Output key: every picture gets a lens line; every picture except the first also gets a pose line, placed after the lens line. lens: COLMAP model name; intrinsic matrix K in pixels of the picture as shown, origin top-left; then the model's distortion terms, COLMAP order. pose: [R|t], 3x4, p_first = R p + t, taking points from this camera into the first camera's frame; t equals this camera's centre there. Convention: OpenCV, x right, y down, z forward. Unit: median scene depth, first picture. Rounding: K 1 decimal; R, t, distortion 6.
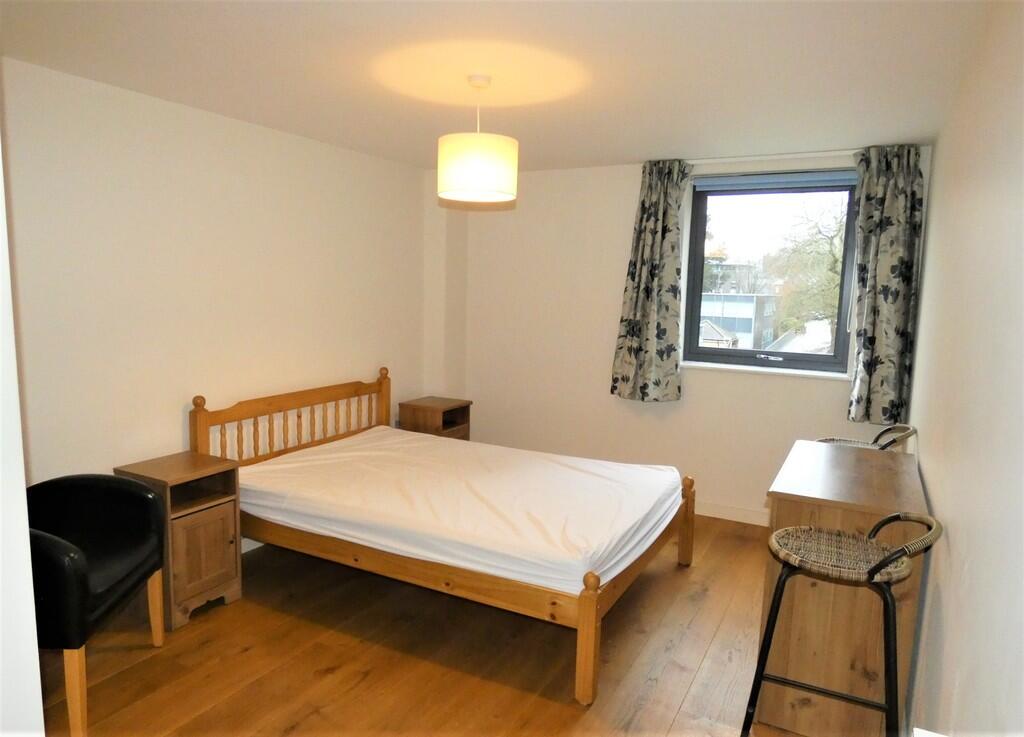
lens RADIAL K [[673.7, 0, 512.0], [0, 673.7, 368.5], [0, 0, 1]] dist [0.000346, 0.000017]
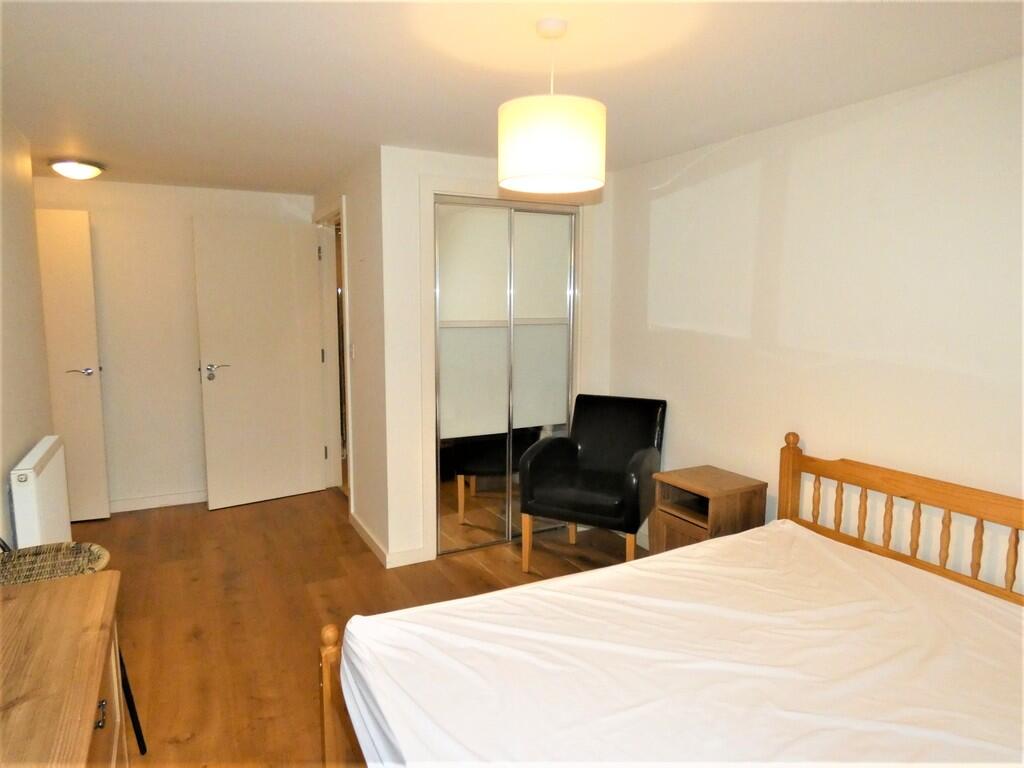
lens RADIAL K [[658.3, 0, 512.0], [0, 658.3, 384.0], [0, 0, 1]] dist [-0.000648, -0.000196]
pose [[-0.567093, 0.055977, -0.821750, 0.462026], [-0.131927, 0.978633, 0.157708, -0.110292], [0.813020, 0.197846, -0.547591, 1.116919]]
